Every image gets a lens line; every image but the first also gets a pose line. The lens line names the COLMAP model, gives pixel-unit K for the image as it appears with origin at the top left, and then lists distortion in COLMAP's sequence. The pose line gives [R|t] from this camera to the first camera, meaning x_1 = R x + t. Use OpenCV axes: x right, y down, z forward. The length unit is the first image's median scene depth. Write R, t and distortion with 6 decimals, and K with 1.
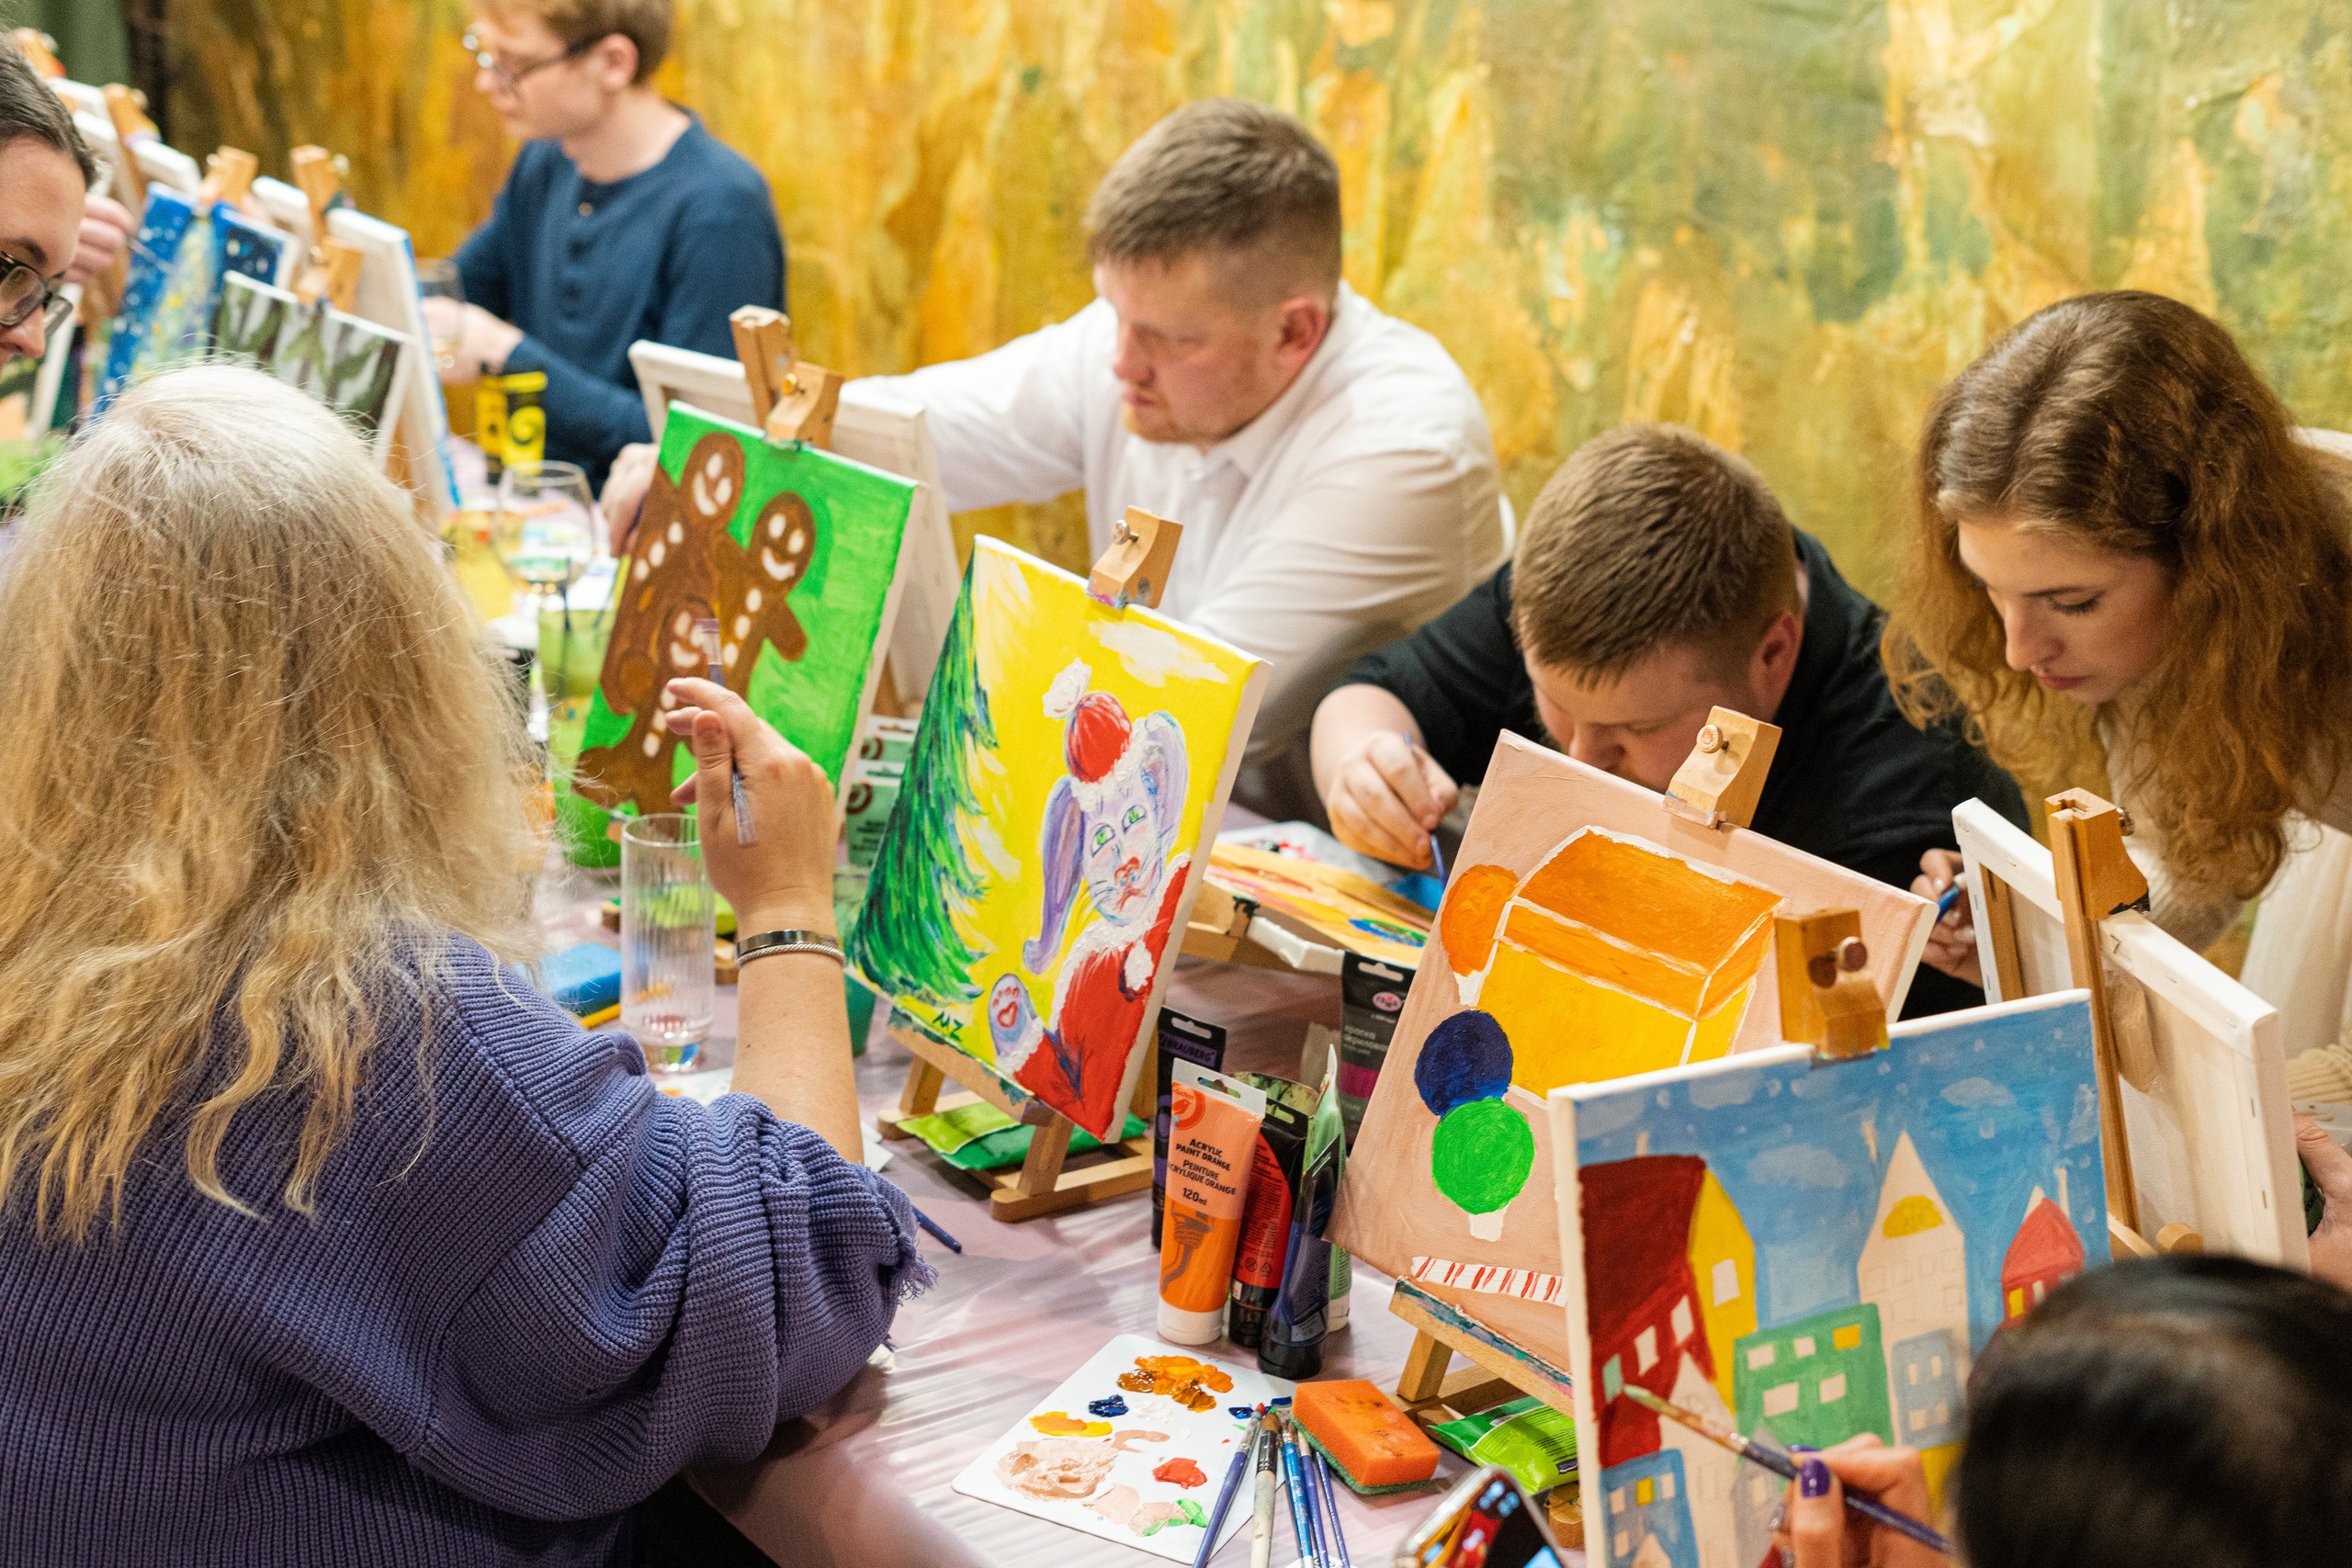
lens RADIAL K [[3455.3, 0, 1188.4], [0, 3455.3, 782.1], [0, 0, 1]] dist [0.001770, 0.000000]
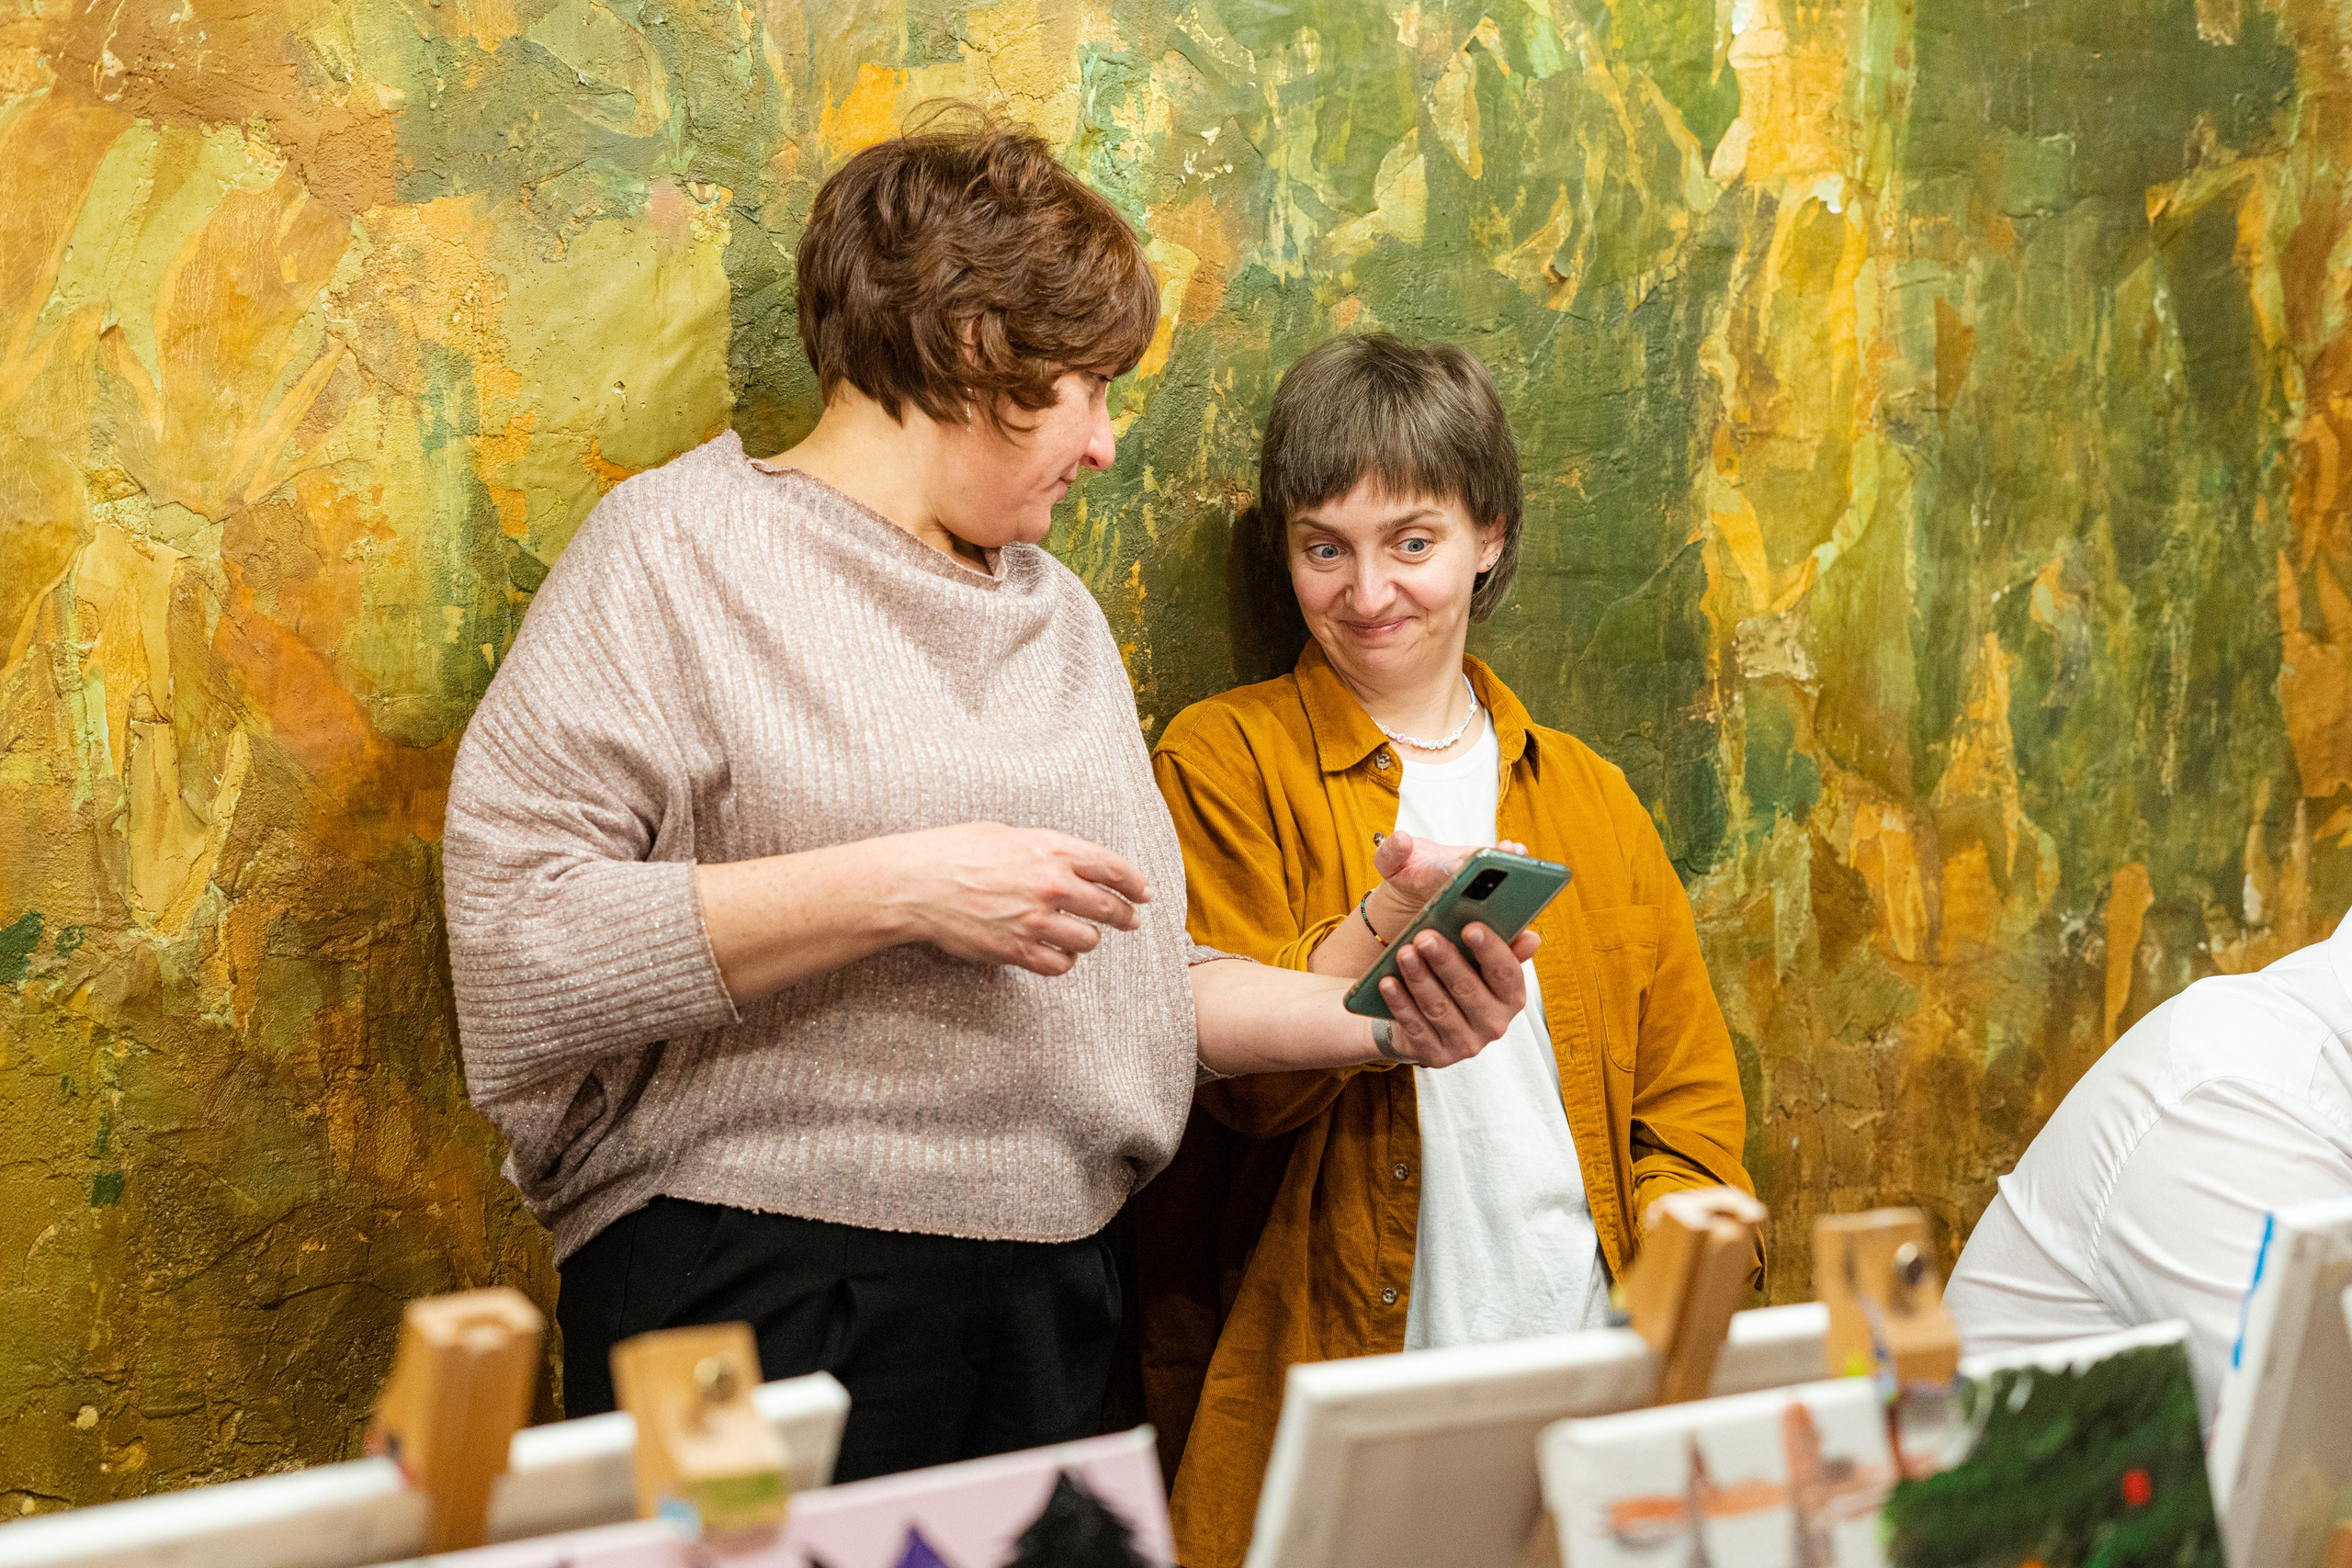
lens RADIAL K [[3455.3, 0, 1189.6], [0, 3455.3, 772.4], [0, 0, 1]] dist [0.001770, 0.000000]
pose [[0.055380, -0.139771, 0.988634, -0.981056], [0.303725, 0.945589, 0.116672, -0.444791], [-0.951149, 0.293812, 0.094819, 1.496862]]
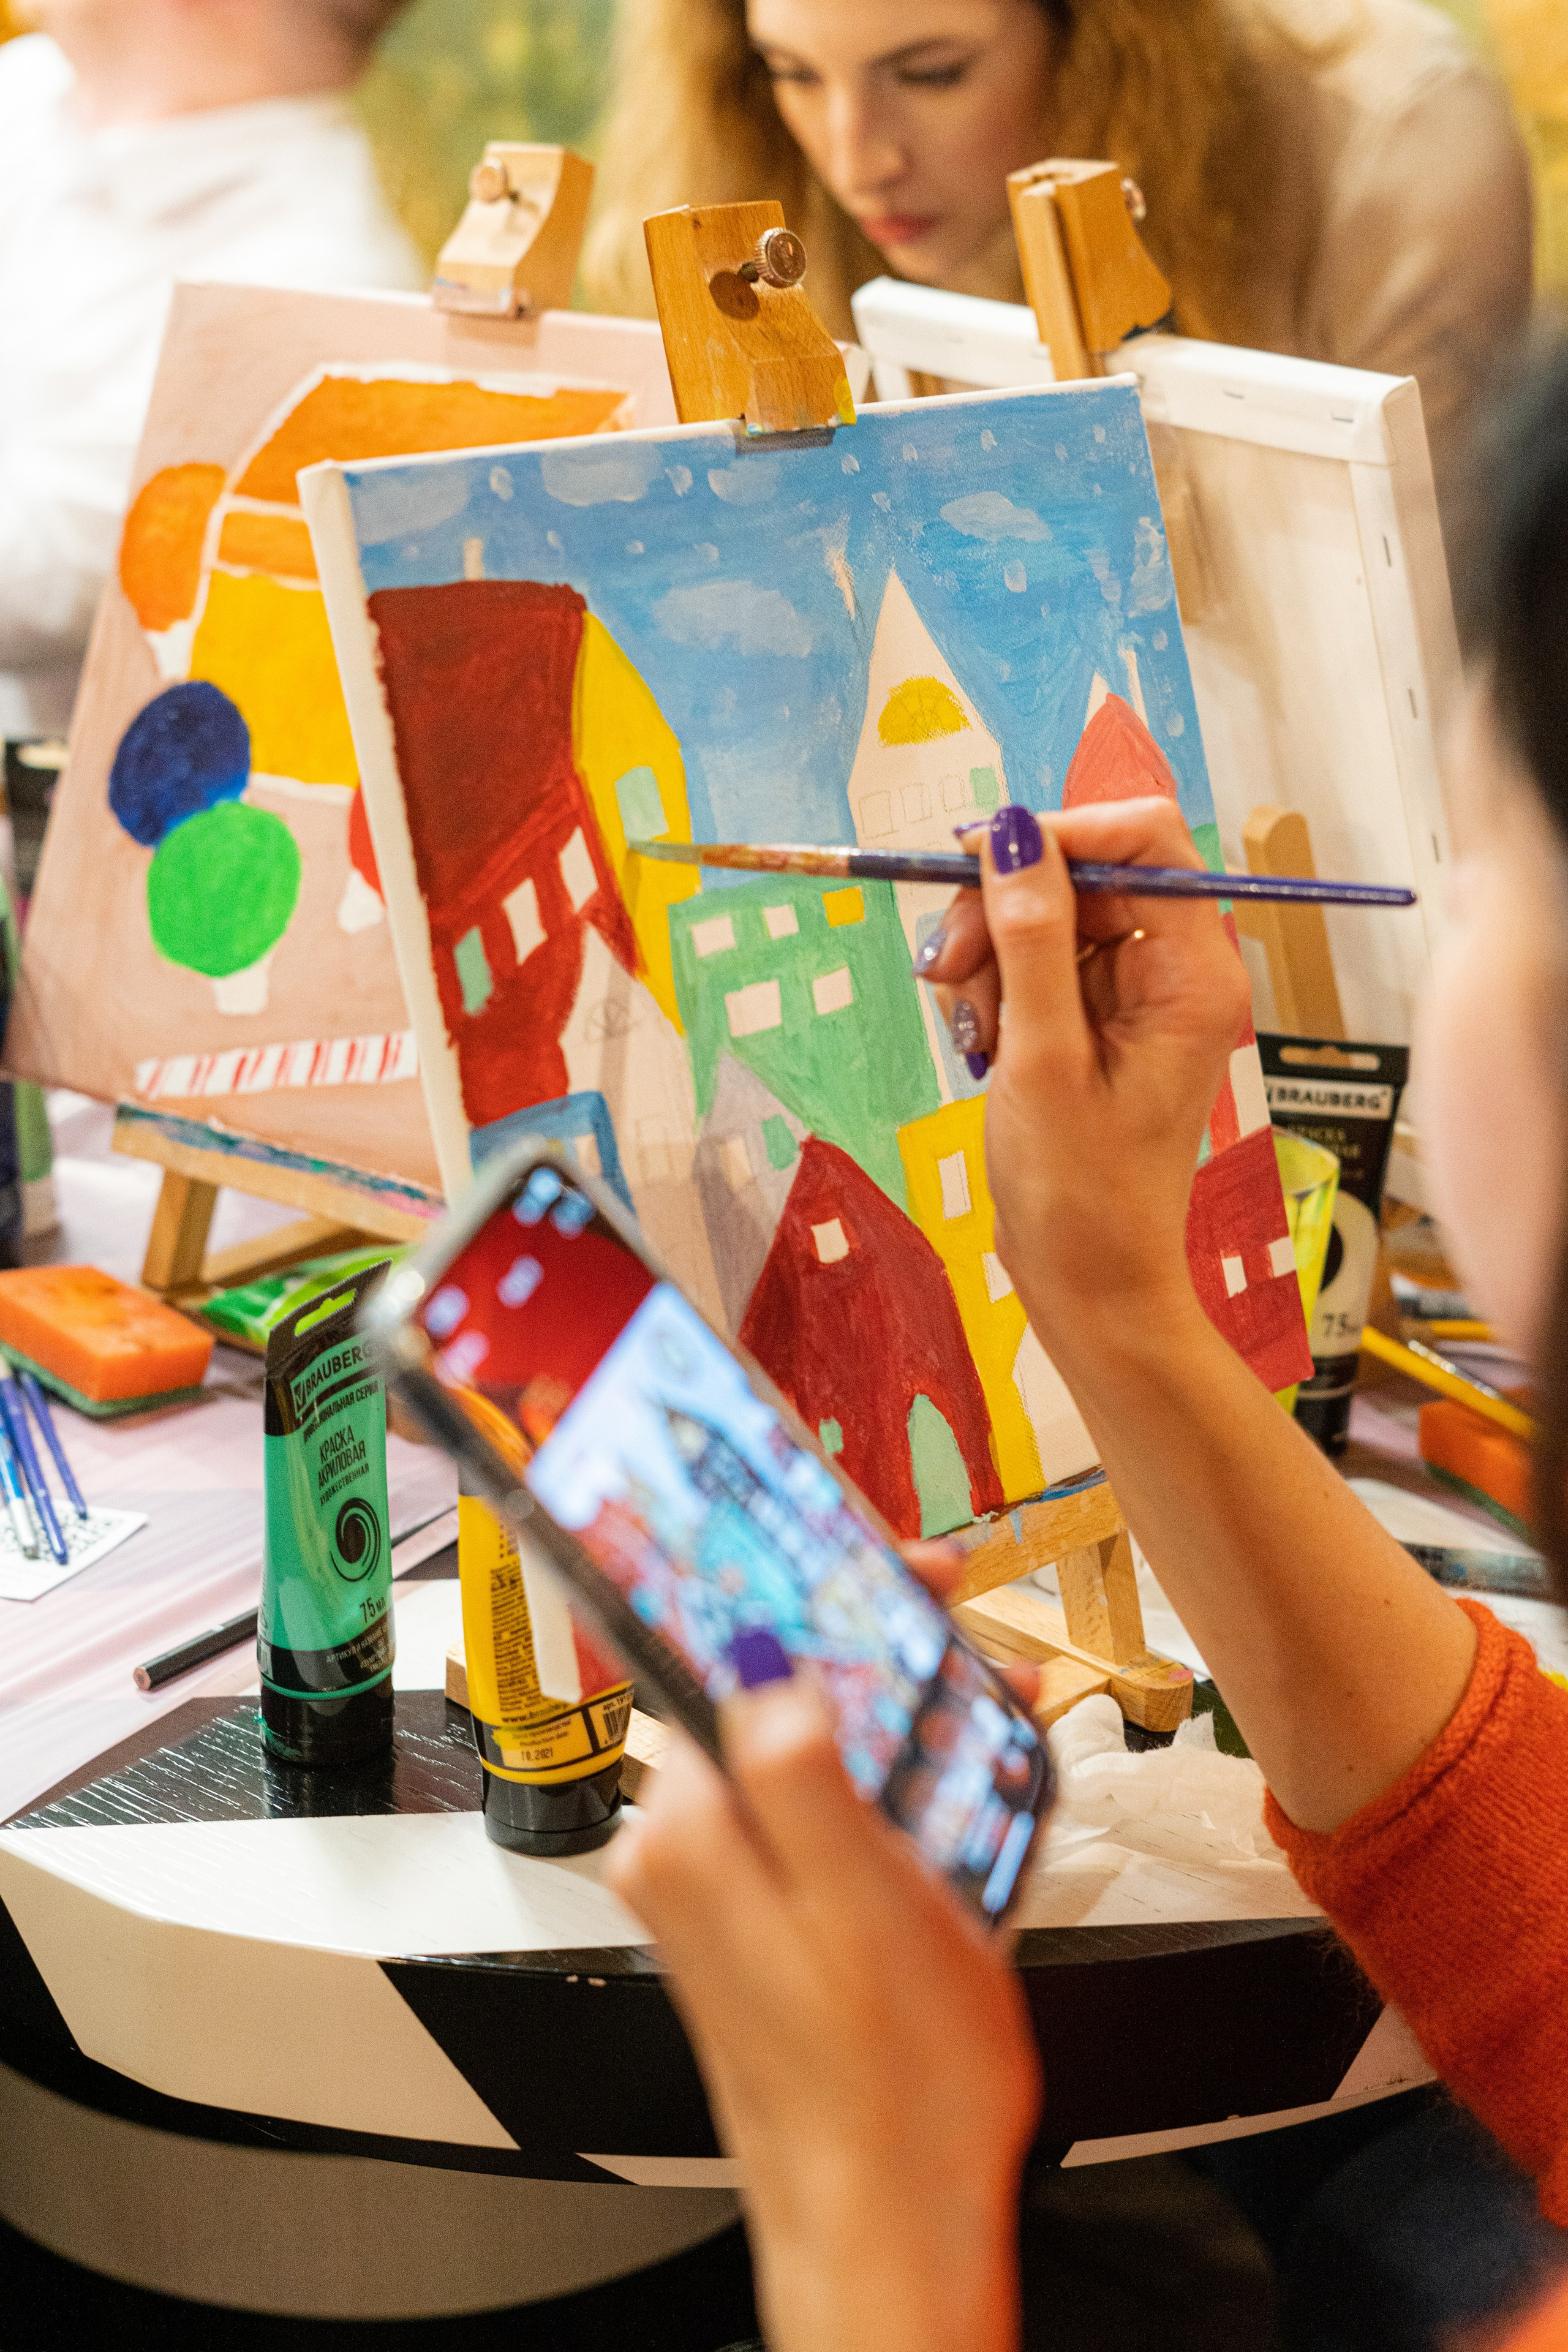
lens RADIAL K [[3455.7, 0, 768.1], [0, 3455.7, 1182.4], [0, 0, 1]] dist [0.001770, 0.000000]
pose [[0.964916, -0.125240, 0.230765, 0.020769], [0.116651, 0.991886, 0.050553, 0.110884], [-0.235224, -0.021860, 0.971695, 0.263238]]
